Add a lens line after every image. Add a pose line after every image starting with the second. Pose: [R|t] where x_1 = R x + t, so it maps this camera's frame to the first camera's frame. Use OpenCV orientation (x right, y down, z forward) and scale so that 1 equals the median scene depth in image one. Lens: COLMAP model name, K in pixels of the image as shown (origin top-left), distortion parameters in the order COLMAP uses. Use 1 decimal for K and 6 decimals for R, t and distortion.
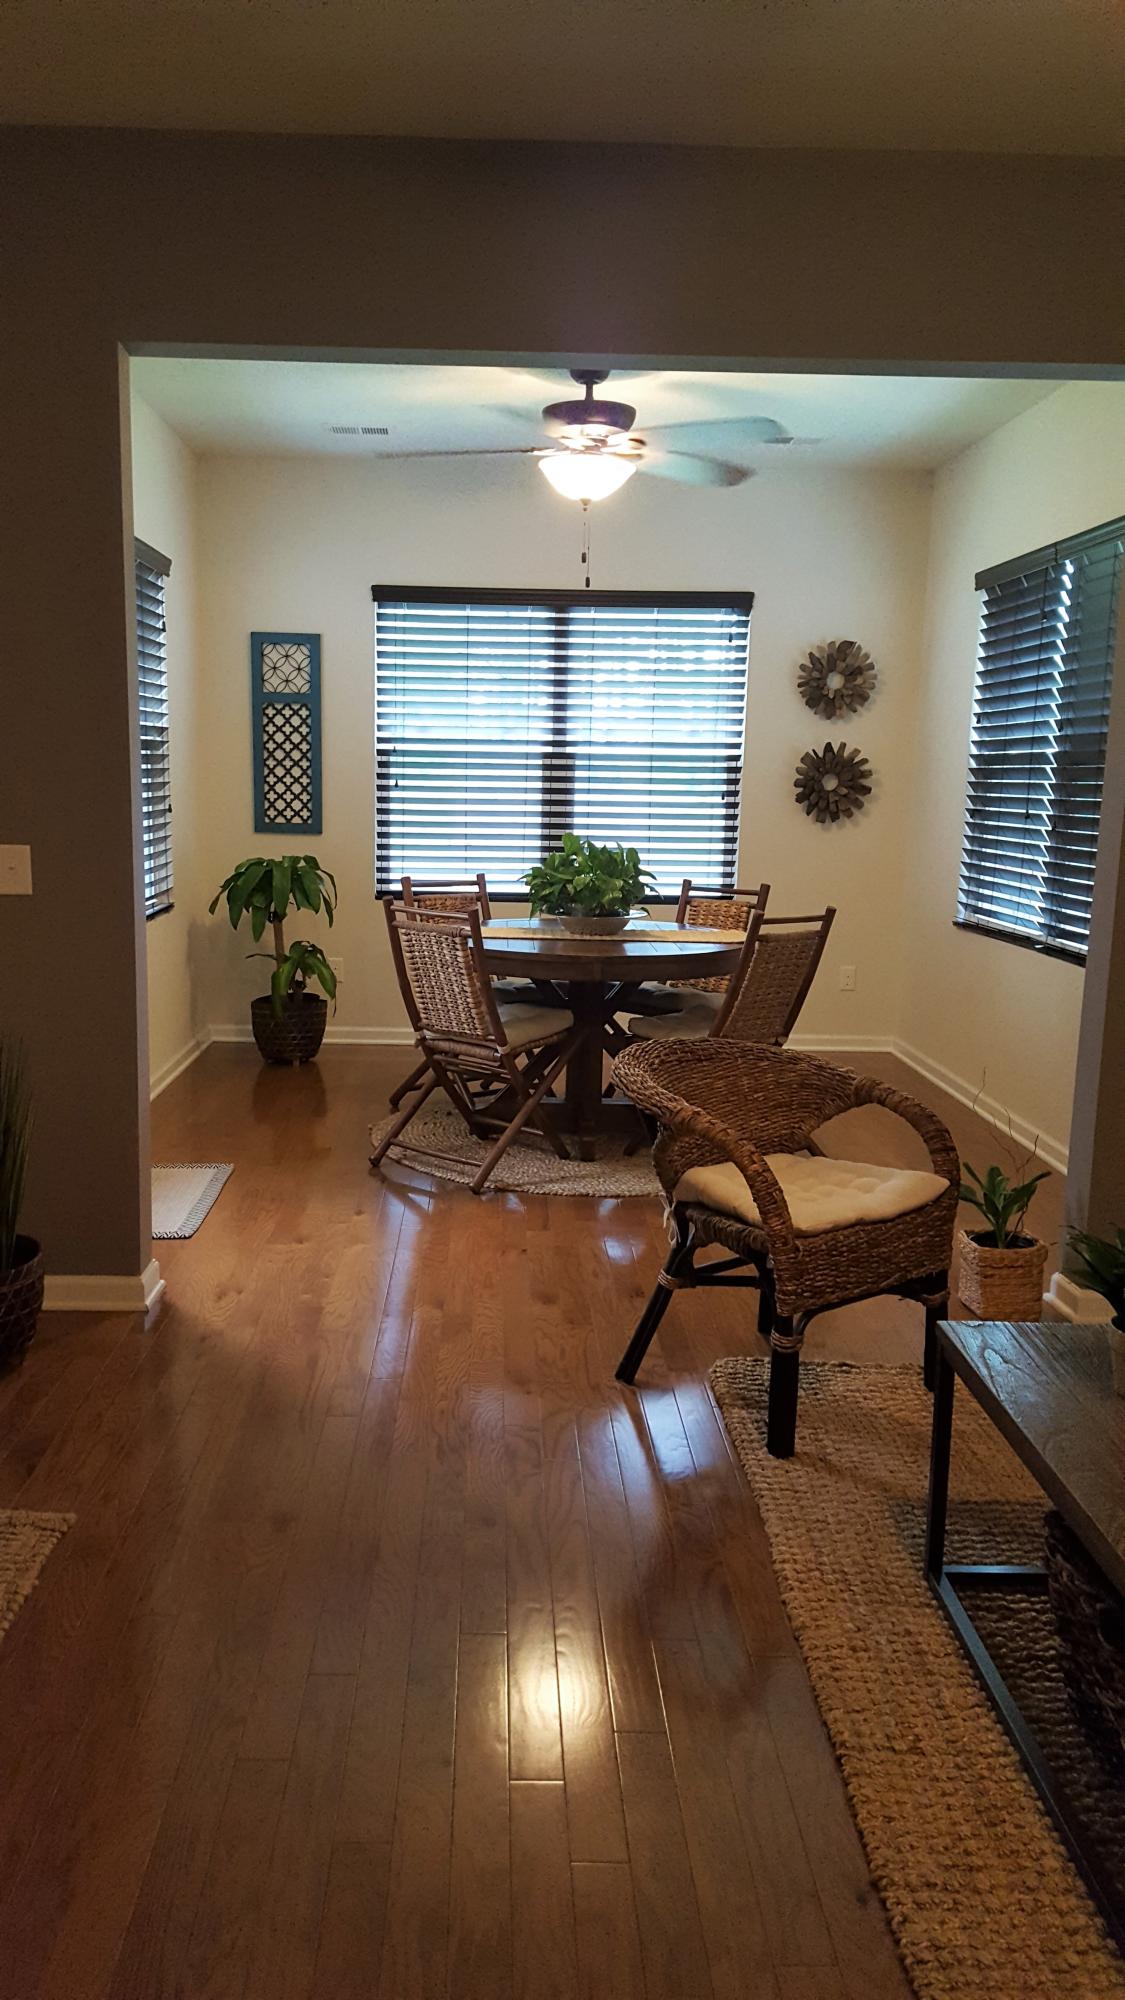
lens RADIAL K [[1458.1, 0, 551.3], [0, 1458.1, 1014.9], [0, 0, 1]] dist [0.134565, -0.195133]
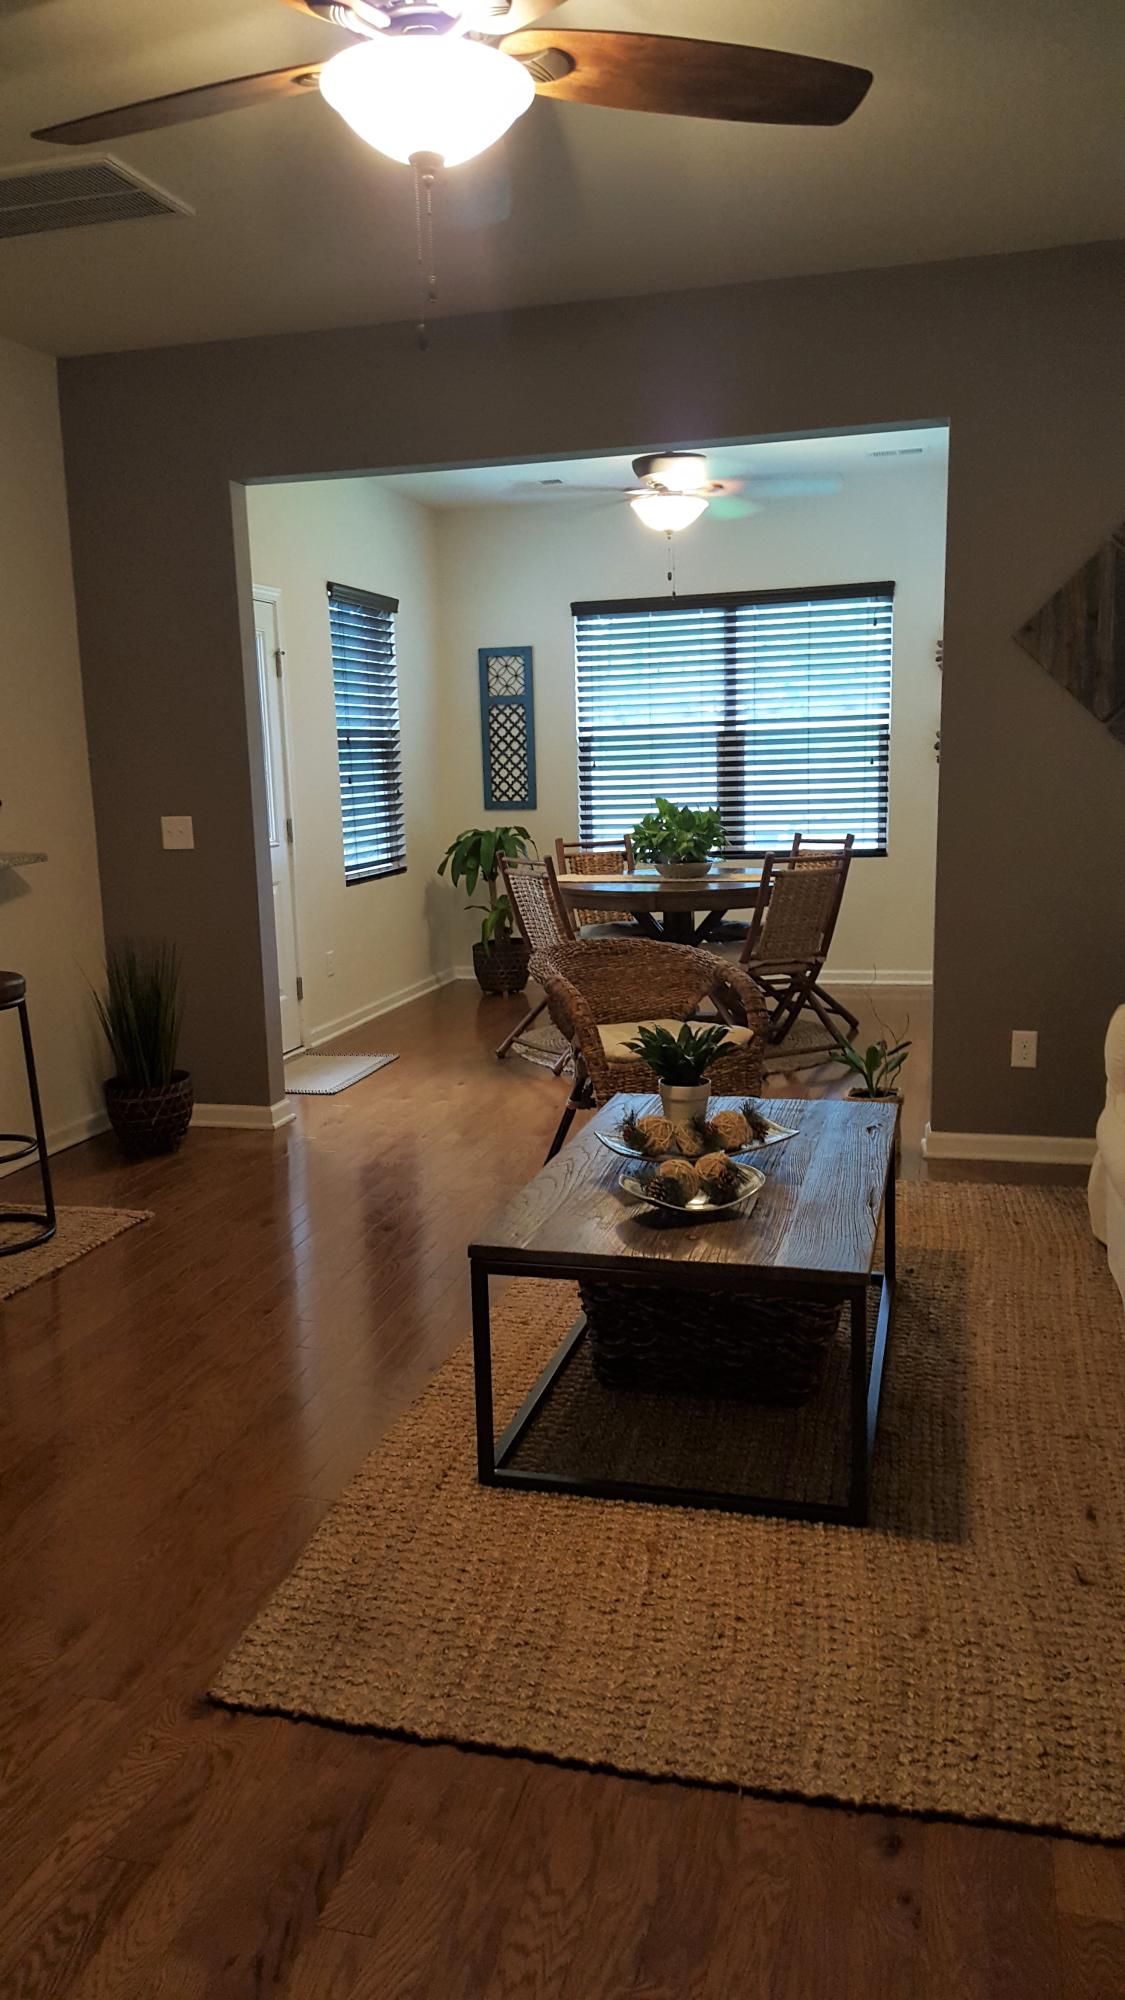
lens RADIAL K [[1445.7, 0, 562.9], [0, 1445.7, 1005.5], [0, 0, 1]] dist [0.110971, -0.183558]
pose [[0.958634, -0.000271, -0.284641, 0.210869], [0.001975, 0.999982, 0.005698, 0.034397], [0.284635, -0.006024, 0.958617, -0.157064]]
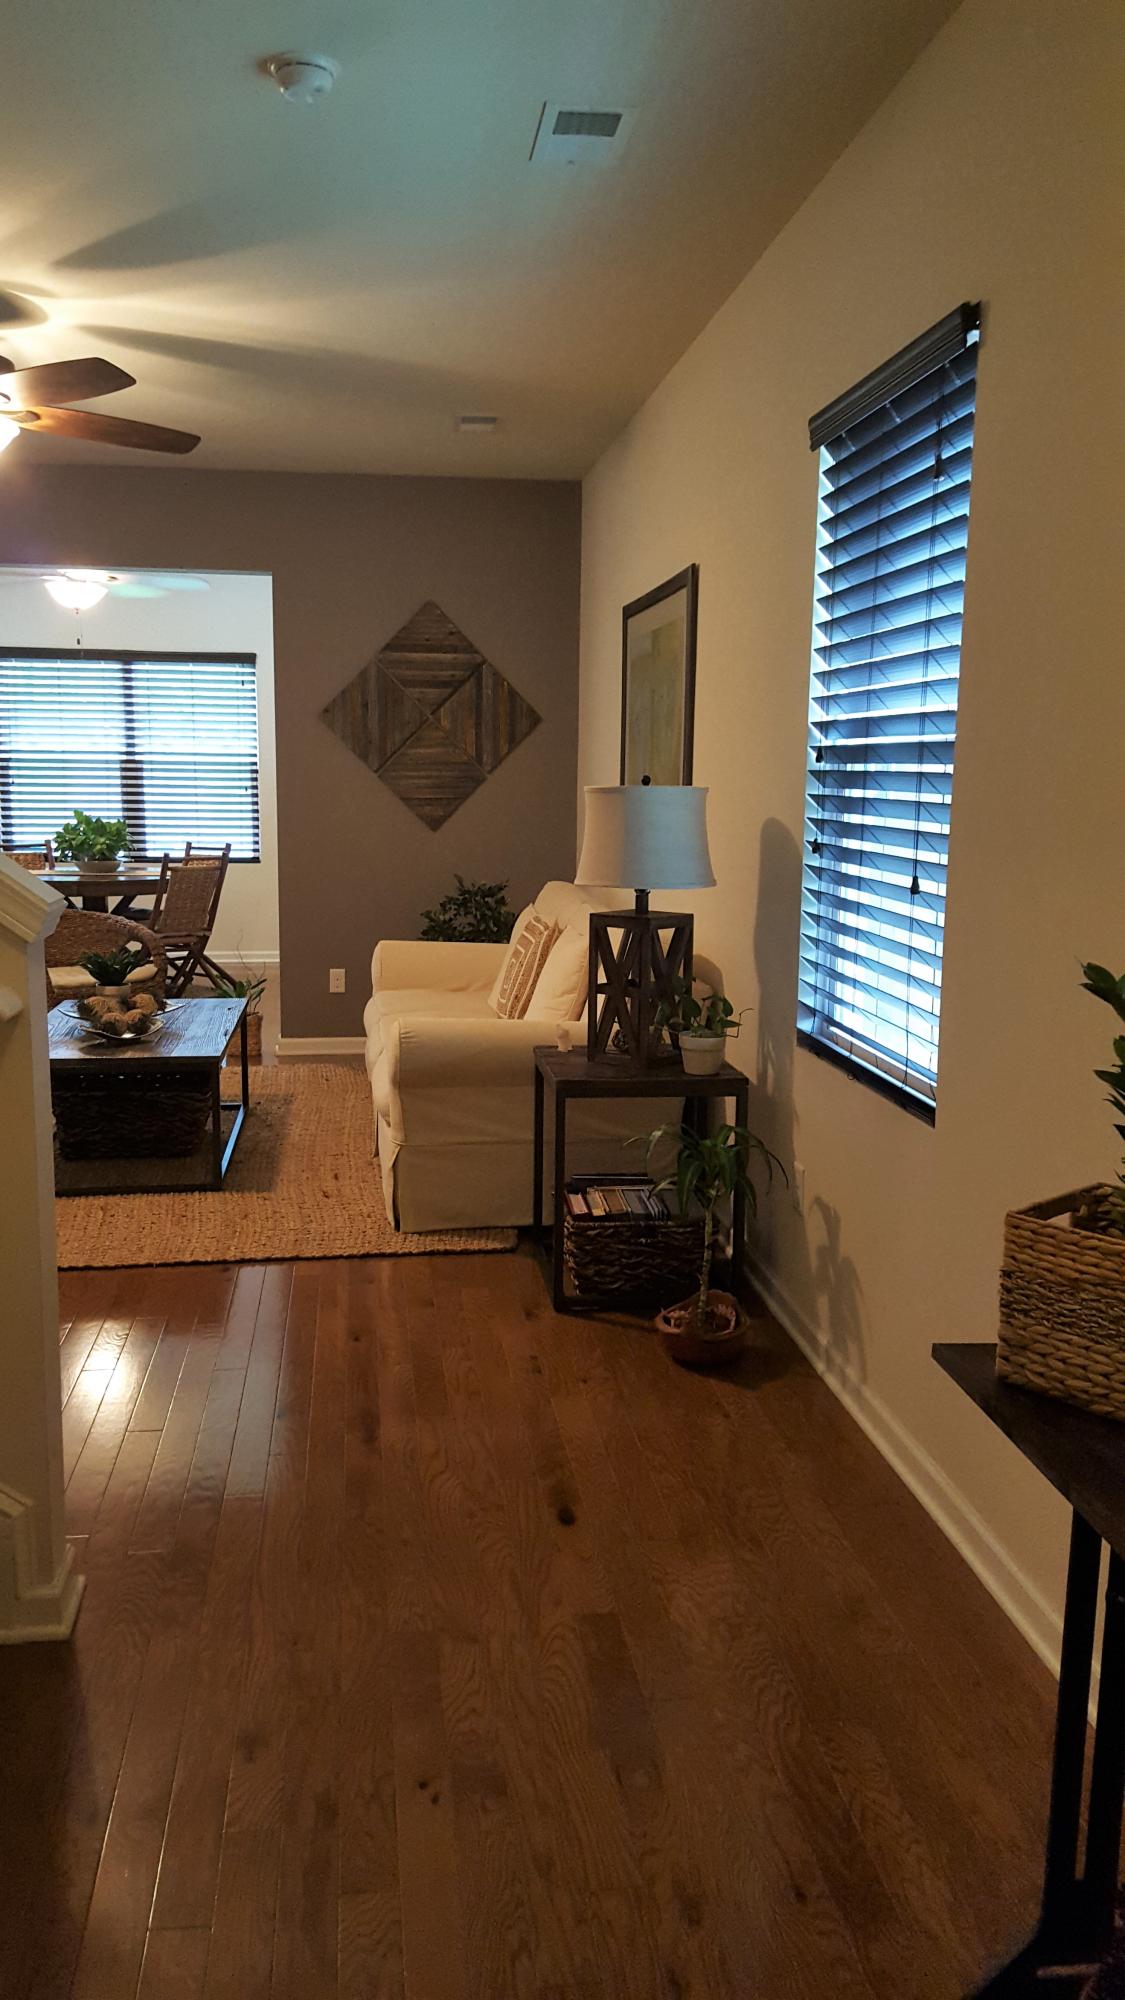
lens RADIAL K [[1458.1, 0, 551.3], [0, 1458.1, 1014.9], [0, 0, 1]] dist [0.134565, -0.195133]
pose [[0.994401, -0.028213, 0.101834, 0.269741], [0.028268, 0.999600, 0.000907, 0.087812], [-0.101819, 0.001977, 0.994801, -0.518486]]
